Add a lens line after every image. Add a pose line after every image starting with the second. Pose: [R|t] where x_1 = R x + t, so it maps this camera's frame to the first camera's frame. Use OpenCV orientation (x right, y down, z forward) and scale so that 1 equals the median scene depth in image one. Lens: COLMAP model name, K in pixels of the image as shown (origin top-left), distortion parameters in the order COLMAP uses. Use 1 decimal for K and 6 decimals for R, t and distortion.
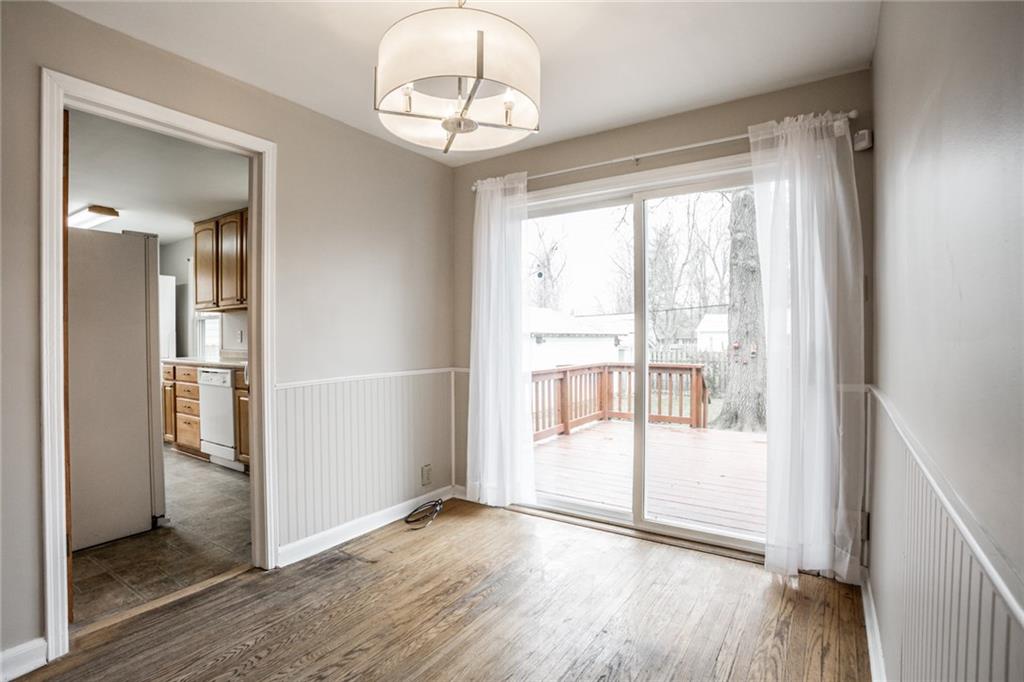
lens RADIAL K [[511.7, 0, 509.9], [0, 511.7, 337.1], [0, 0, 1]] dist [-0.072866, 0.033327]
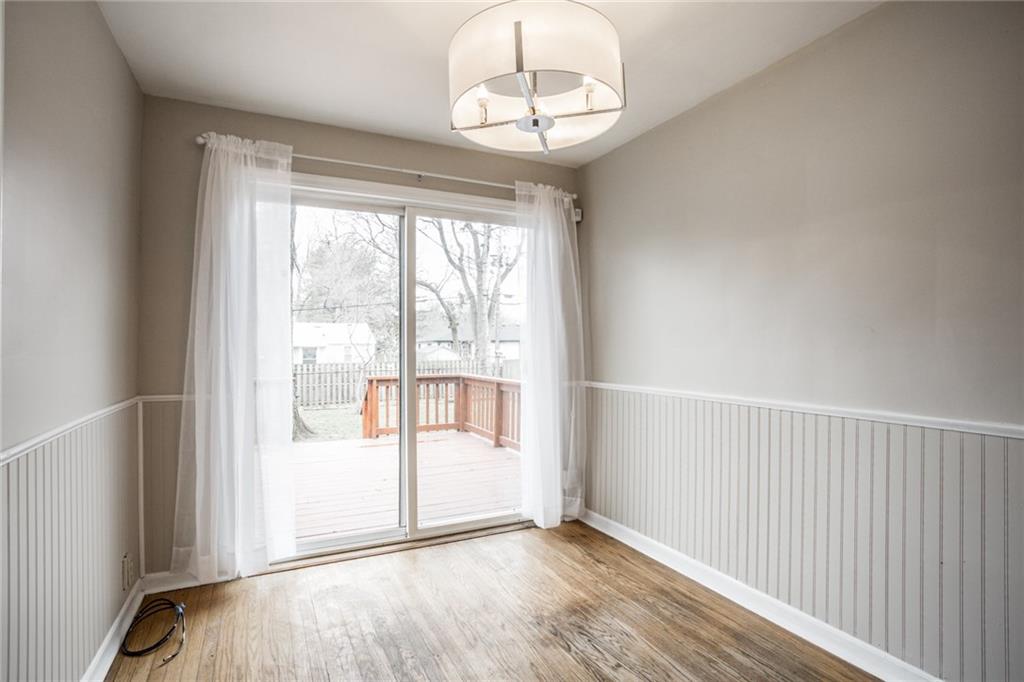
lens RADIAL K [[508.4, 0, 503.9], [0, 508.4, 346.2], [0, 0, 1]] dist [-0.080523, 0.036999]
pose [[0.491400, 0.007059, 0.870906, -0.540283], [0.005195, 0.999926, -0.011036, 0.004915], [-0.870919, 0.009947, 0.491326, 0.350771]]
